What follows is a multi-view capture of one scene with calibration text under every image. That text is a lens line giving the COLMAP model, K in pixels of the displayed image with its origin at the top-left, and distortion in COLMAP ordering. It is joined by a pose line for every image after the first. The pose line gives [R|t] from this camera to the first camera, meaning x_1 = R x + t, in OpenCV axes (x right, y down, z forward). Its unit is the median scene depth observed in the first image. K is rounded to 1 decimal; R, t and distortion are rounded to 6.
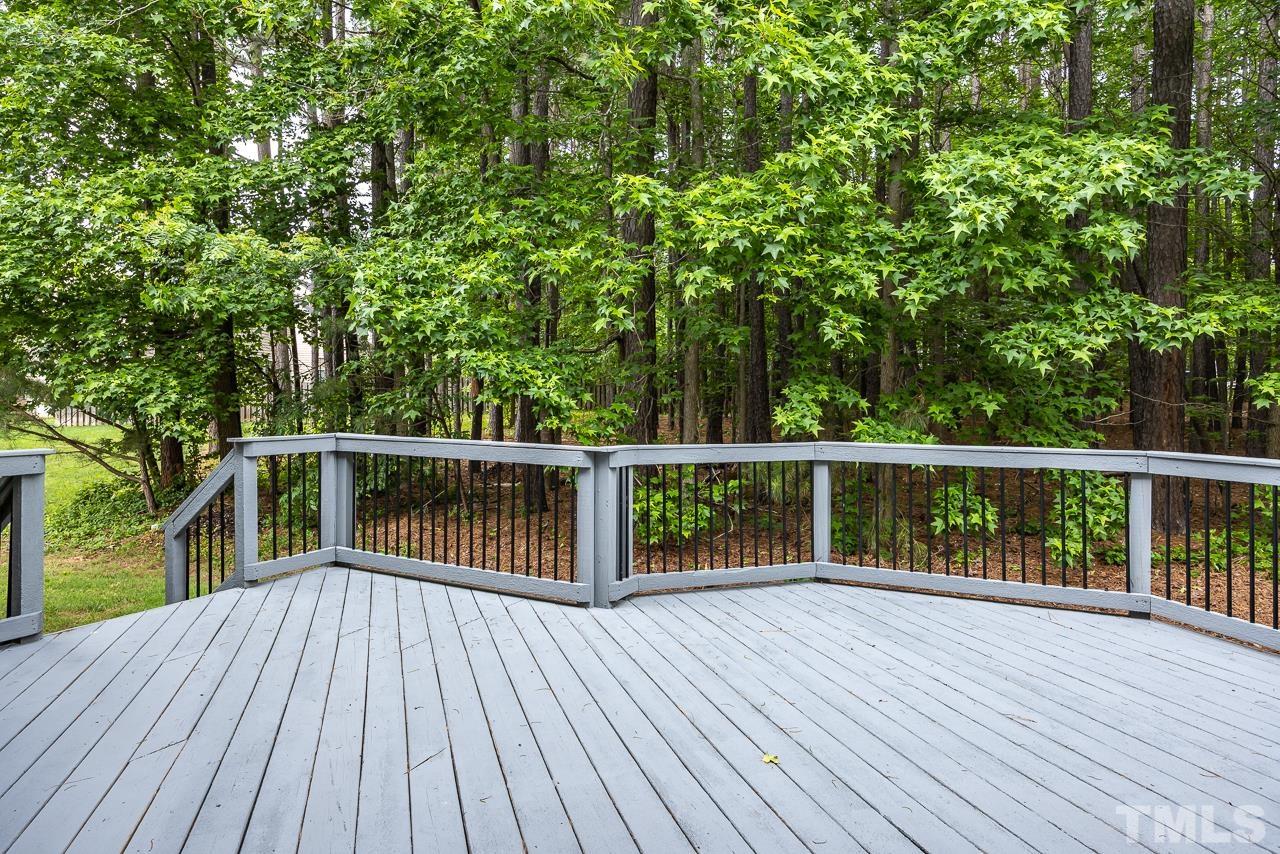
lens RADIAL K [[726.8, 0, 628.5], [0, 726.8, 399.7], [0, 0, 1]] dist [-0.003097, -0.004477]
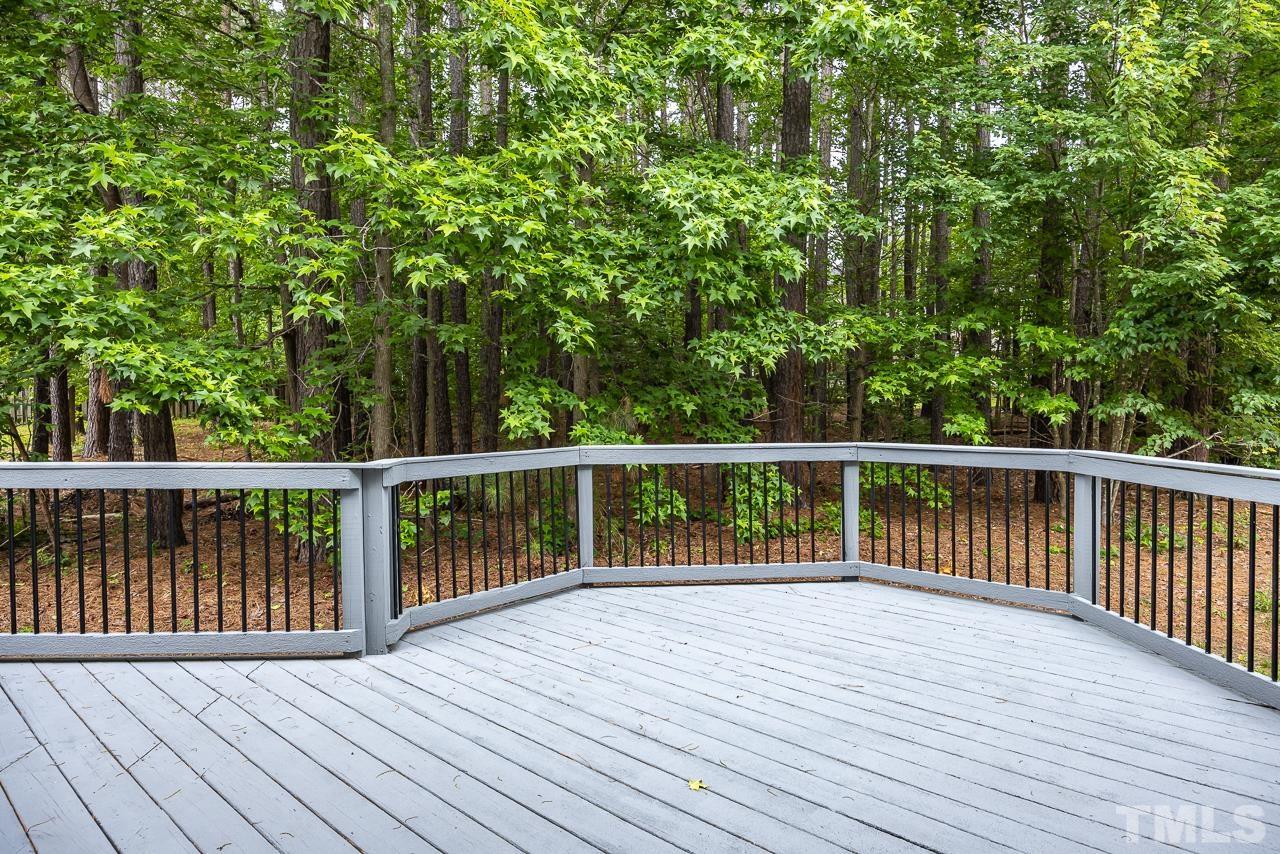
lens RADIAL K [[726.8, 0, 645.3], [0, 726.8, 420.5], [0, 0, 1]] dist [-0.003097, -0.004477]
pose [[0.863097, -0.021598, 0.504576, -0.130853], [0.009391, 0.999599, 0.026723, -0.000637], [-0.504950, -0.018326, 0.862954, 0.093235]]
